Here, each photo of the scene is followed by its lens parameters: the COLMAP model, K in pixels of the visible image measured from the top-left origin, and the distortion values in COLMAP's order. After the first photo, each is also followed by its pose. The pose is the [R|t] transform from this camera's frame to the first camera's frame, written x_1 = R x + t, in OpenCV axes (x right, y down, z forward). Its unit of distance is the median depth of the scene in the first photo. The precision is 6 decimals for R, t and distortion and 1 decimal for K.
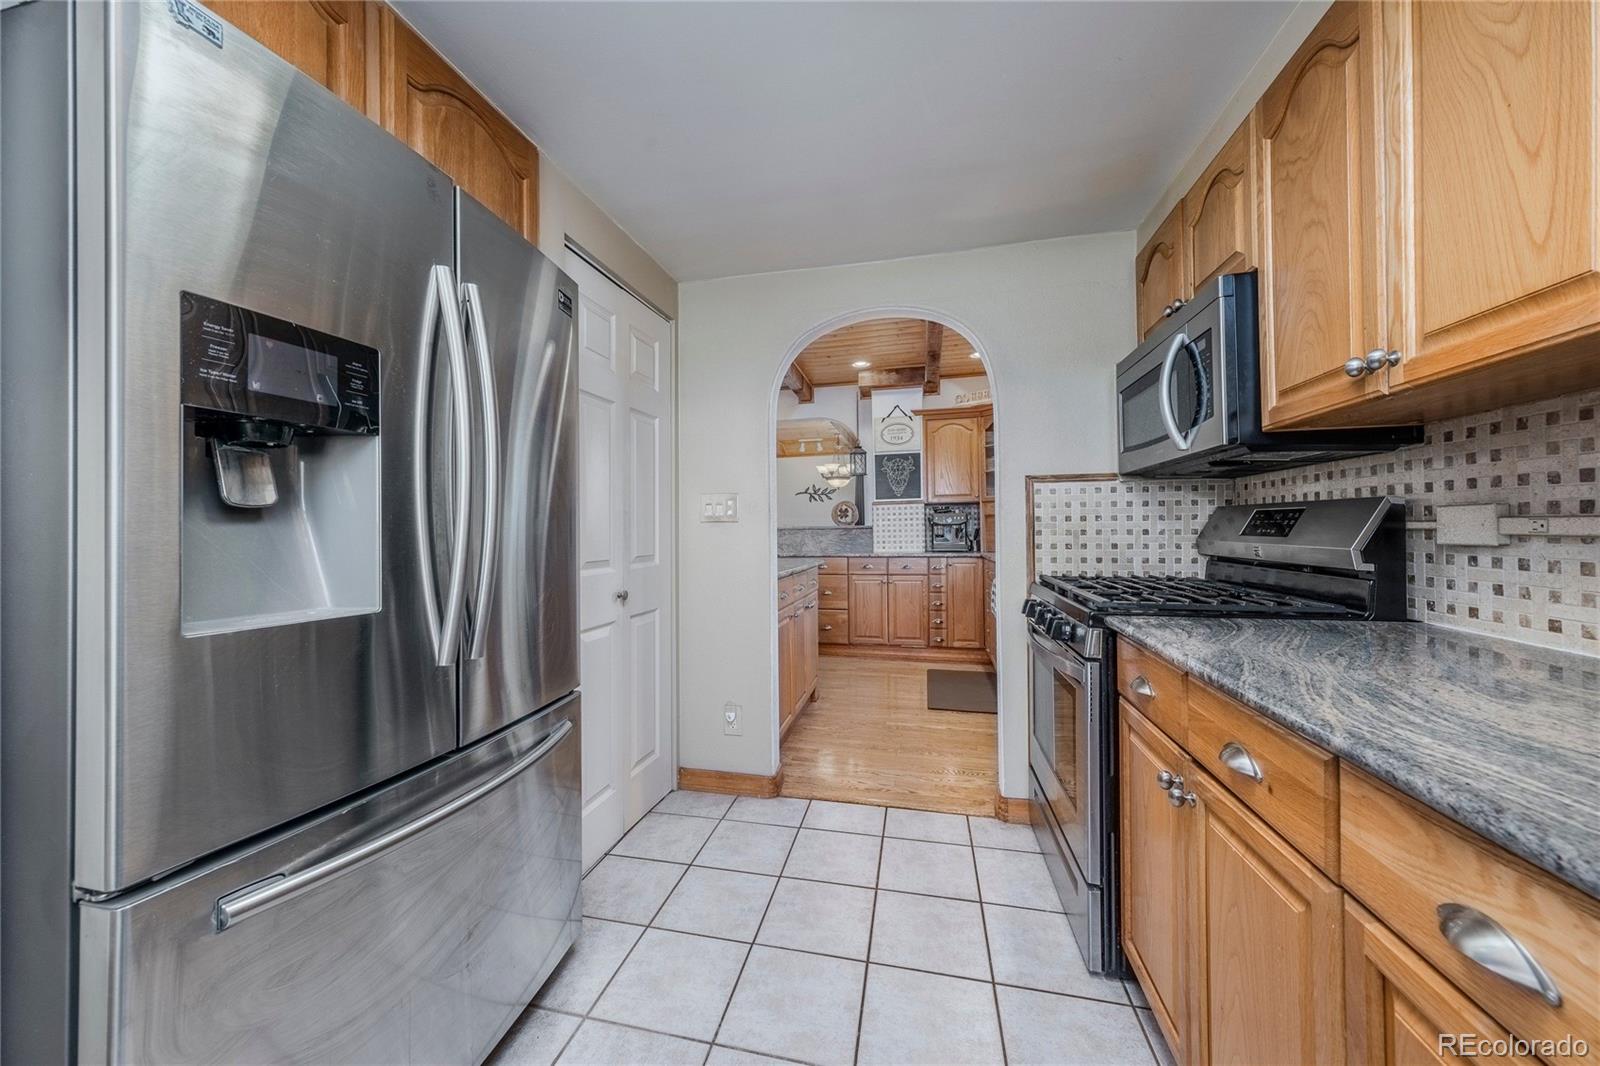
lens RADIAL K [[590.7, 0, 800.0], [0, 590.7, 533.0], [0, 0, 1]] dist [0.000358, 0.000038]
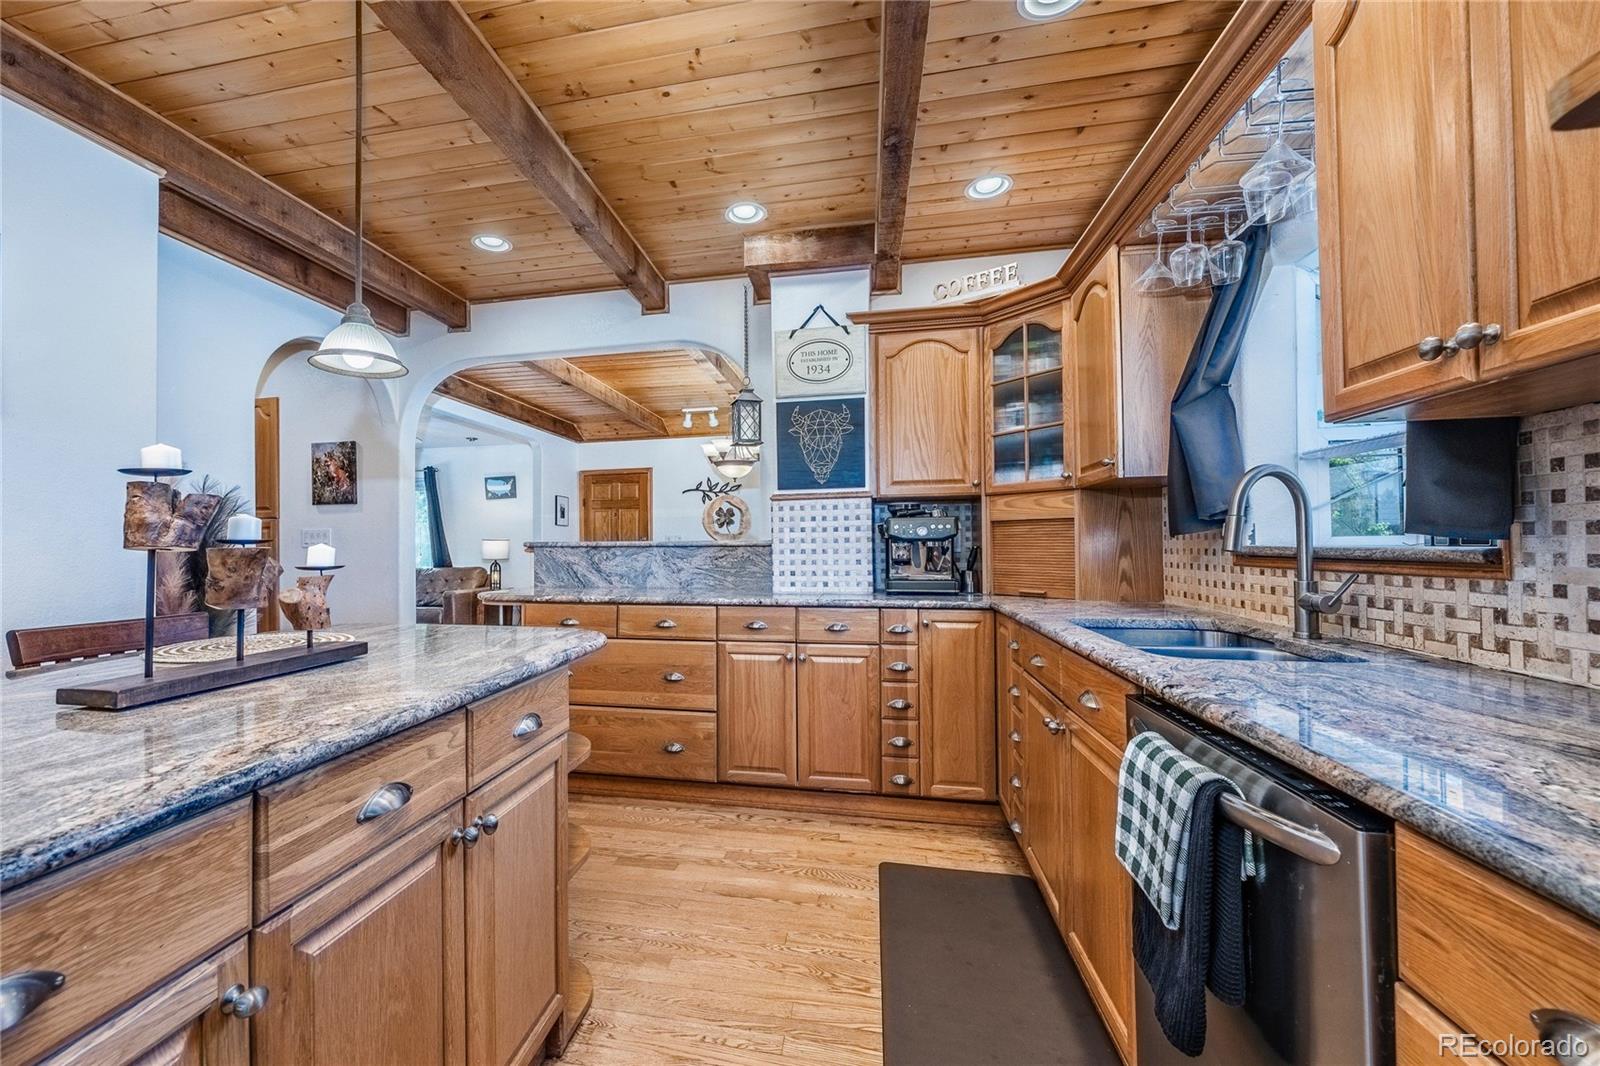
lens RADIAL K [[667.2, 0, 747.3], [0, 667.2, 541.3], [0, 0, 1]] dist [0.000261, 0.000010]
pose [[0.999566, 0.005394, 0.028948, 0.086834], [-0.005239, 0.999972, -0.005403, -0.008983], [-0.028976, 0.005249, 0.999566, 0.429472]]
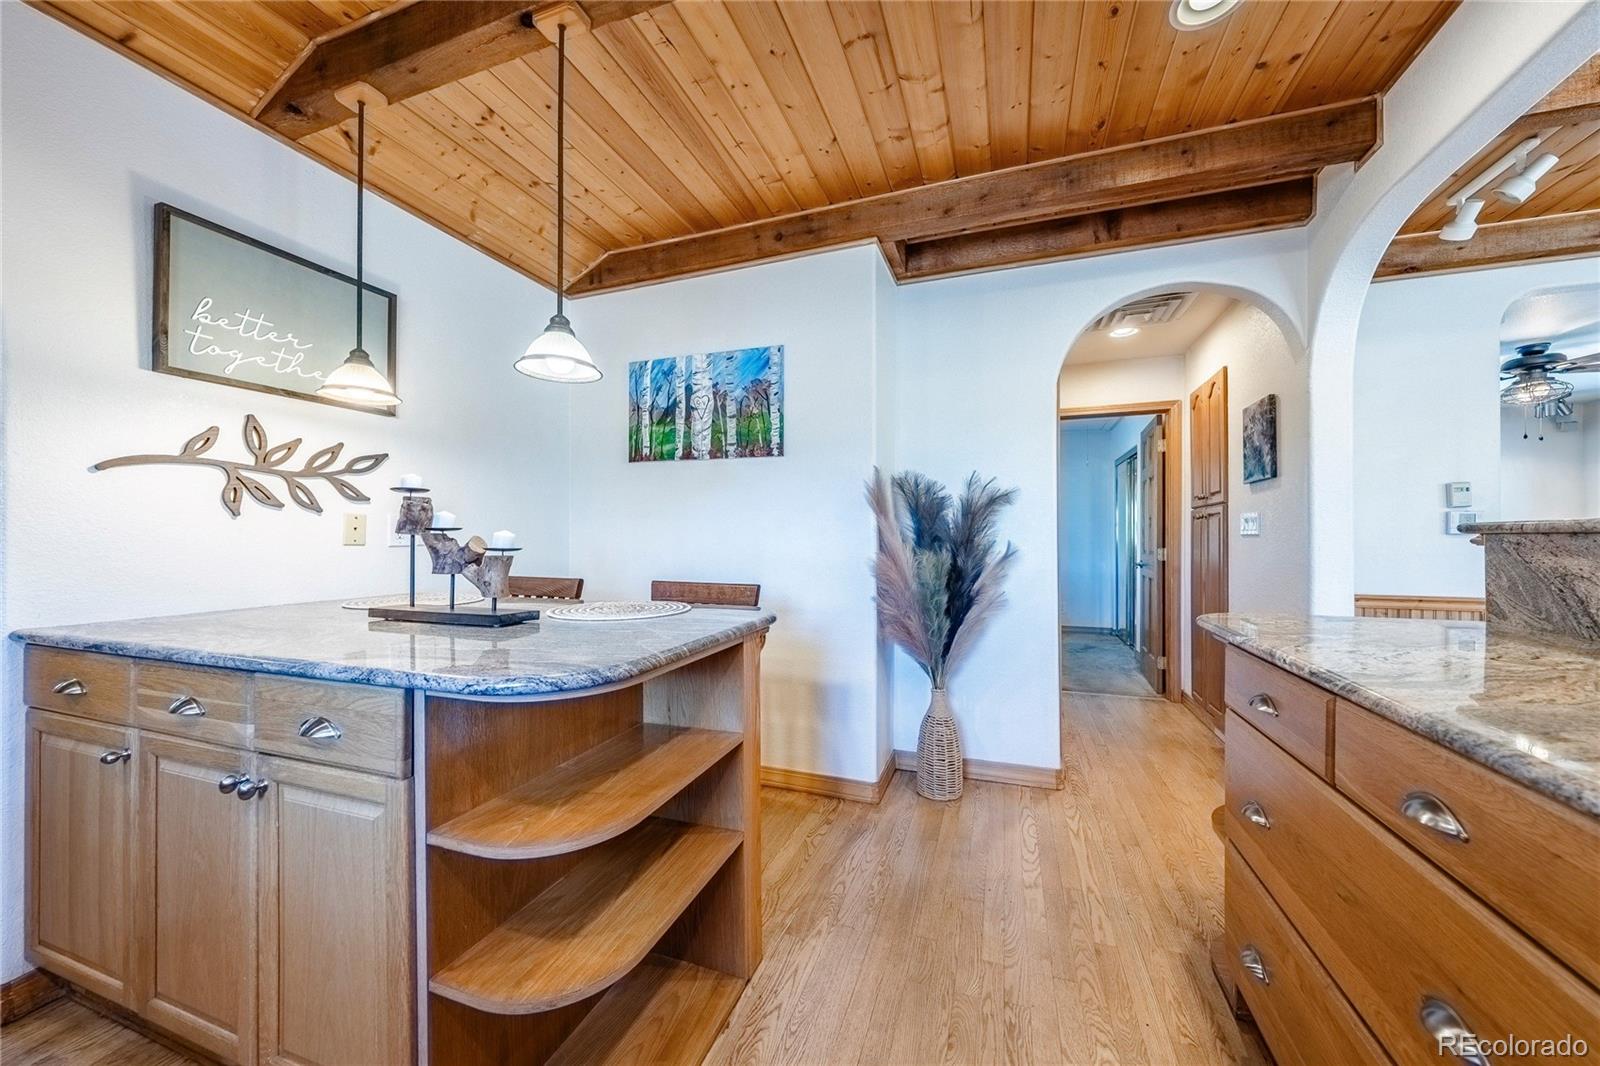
lens RADIAL K [[545.4, 0, 803.1], [0, 545.4, 538.8], [0, 0, 1]] dist [-0.006354, -0.000092]
pose [[-0.113945, 0.009790, -0.993439, 0.170958], [0.003385, 0.999949, 0.009466, -0.006753], [0.993481, -0.002284, -0.113972, 0.851716]]
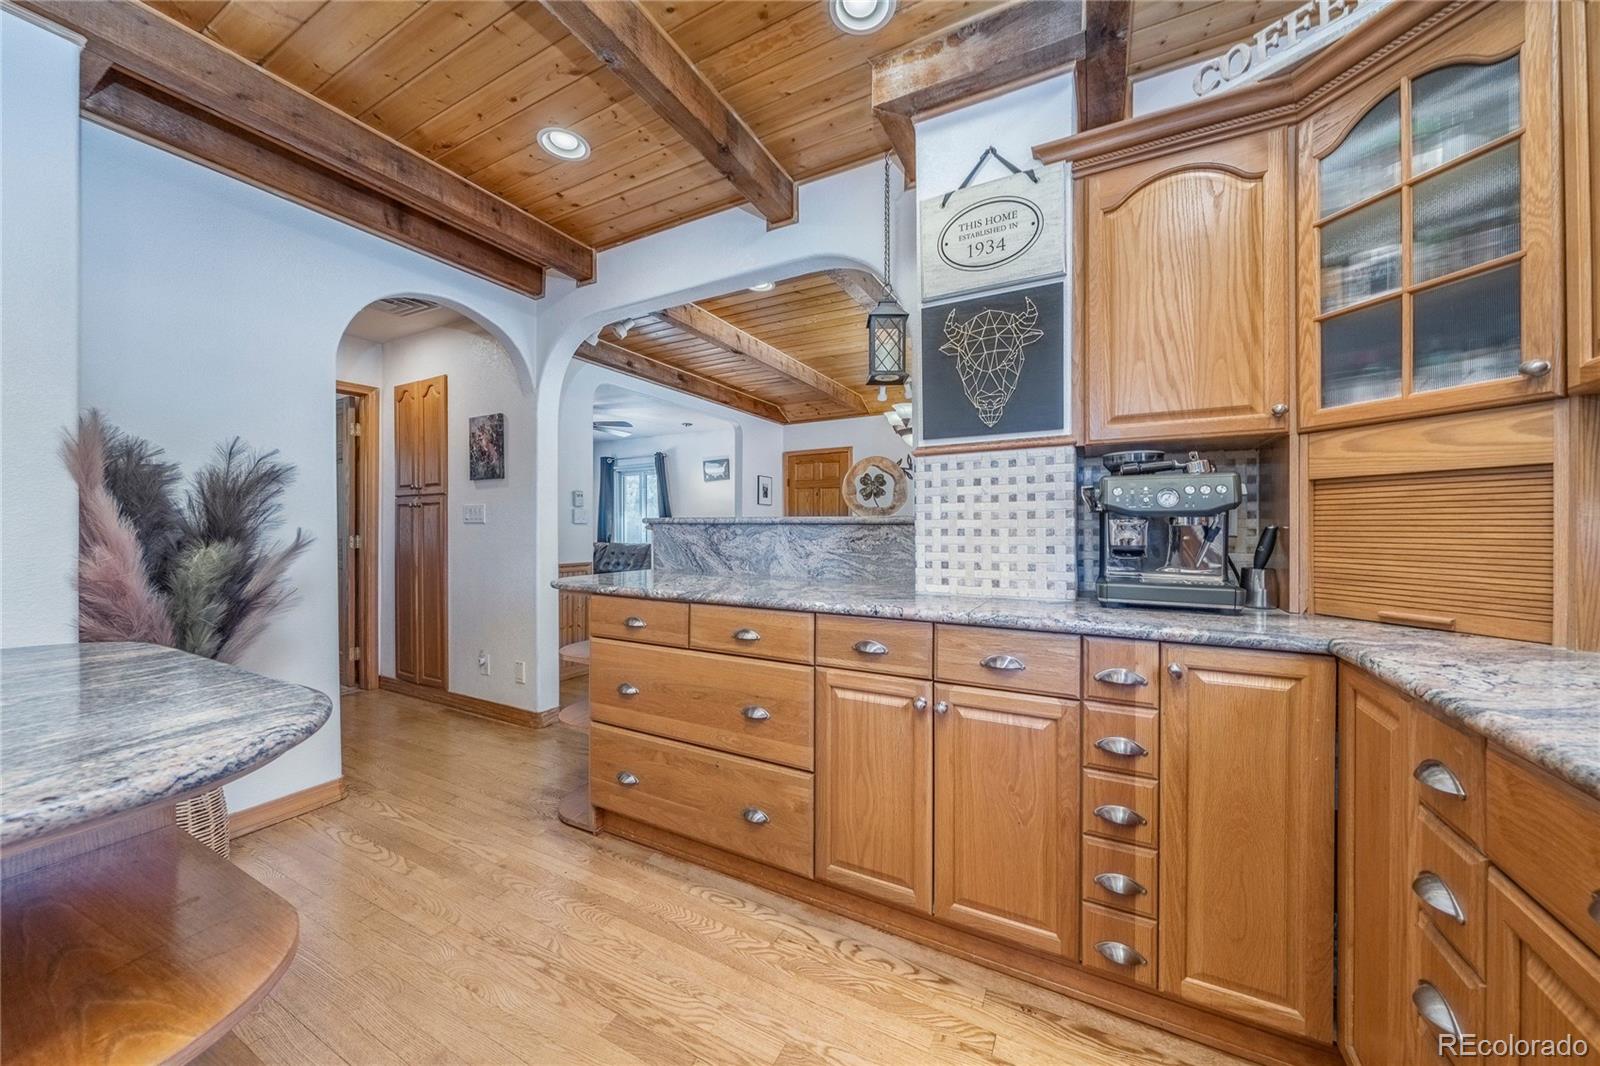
lens RADIAL K [[574.8, 0, 813.6], [0, 574.8, 528.6], [0, 0, 1]] dist [-0.005259, -0.000104]
pose [[0.968916, 0.013766, -0.247006, 0.152120], [-0.012154, 0.999894, 0.008048, -0.007080], [0.247091, -0.004795, 0.968981, 0.671856]]
